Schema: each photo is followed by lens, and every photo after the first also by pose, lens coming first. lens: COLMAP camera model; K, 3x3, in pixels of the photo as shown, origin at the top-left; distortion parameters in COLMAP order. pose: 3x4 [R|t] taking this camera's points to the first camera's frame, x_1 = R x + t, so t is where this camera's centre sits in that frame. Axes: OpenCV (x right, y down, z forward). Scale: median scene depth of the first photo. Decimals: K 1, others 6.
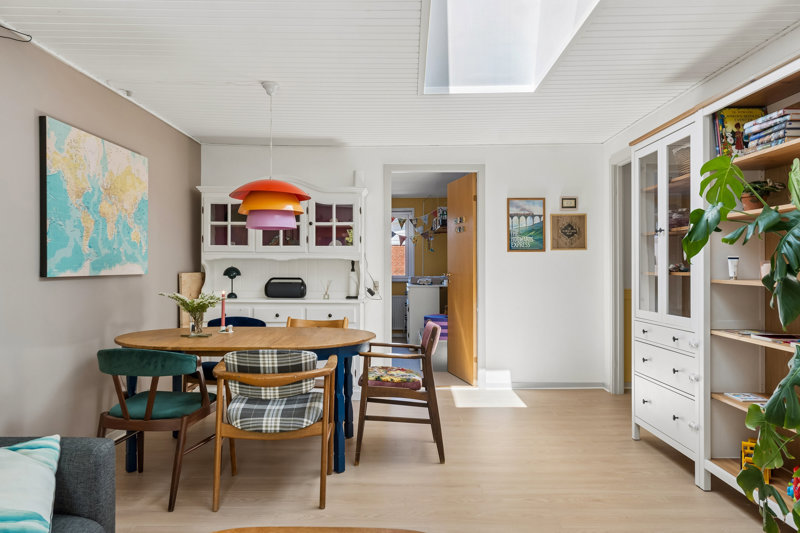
lens RADIAL K [[593.8, 0, 402.0], [0, 593.8, 264.6], [0, 0, 1]] dist [0.002724, -0.000344]
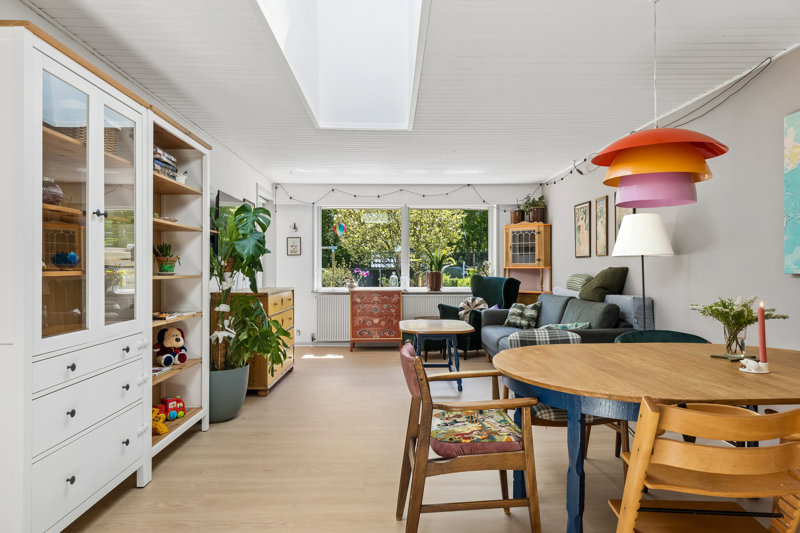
lens RADIAL K [[493.5, 0, 396.3], [0, 493.5, 266.0], [0, 0, 1]] dist [0.003116, 0.000513]
pose [[-0.999774, 0.002125, -0.021130, 0.077407], [0.002334, 0.999949, -0.009872, 0.012789], [0.021108, -0.009919, -0.999728, 1.469266]]
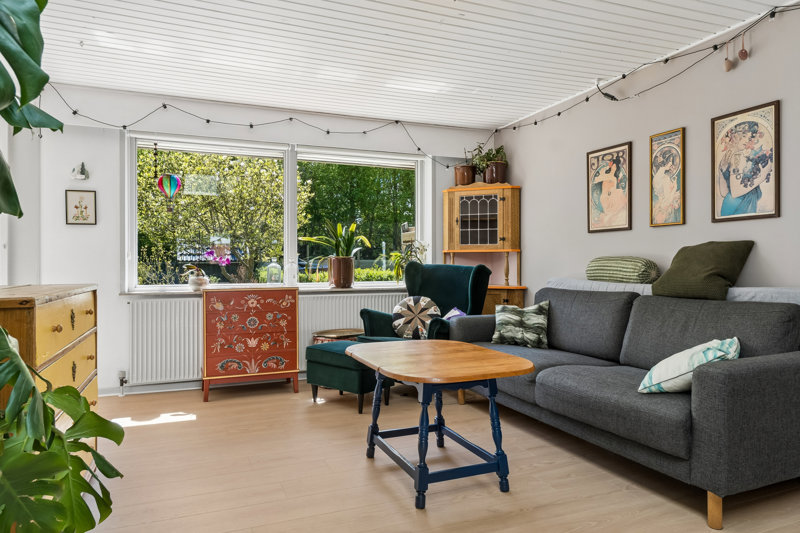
lens RADIAL K [[526.1, 0, 402.0], [0, 526.1, 264.7], [0, 0, 1]] dist [-0.004363, 0.003519]
pose [[-0.919975, 0.003037, -0.391965, 0.248462], [0.004887, 0.999981, -0.003721, 0.039419], [0.391946, -0.005338, -0.919973, 0.803598]]
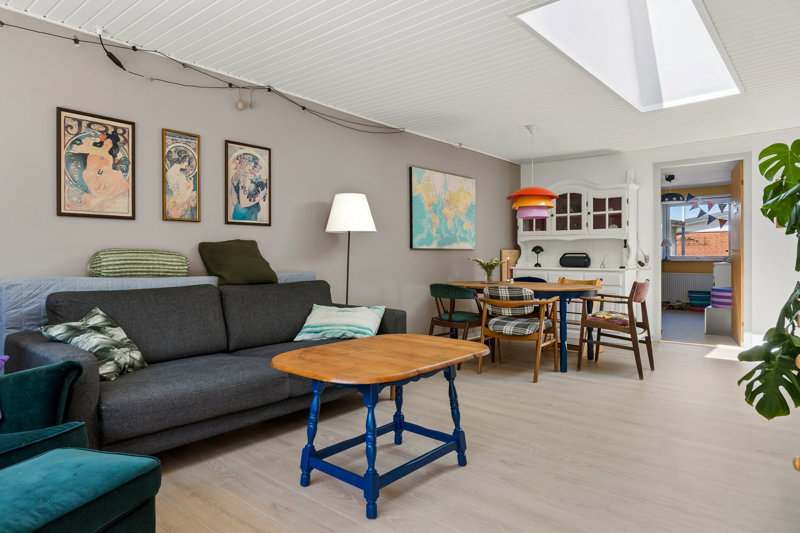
lens RADIAL K [[493.5, 0, 396.3], [0, 493.5, 261.6], [0, 0, 1]] dist [0.003116, 0.000513]
pose [[0.755636, 0.004348, -0.654978, 0.351958], [0.005612, 0.999898, 0.013112, 0.035328], [0.654968, -0.013584, 0.755535, -0.223391]]
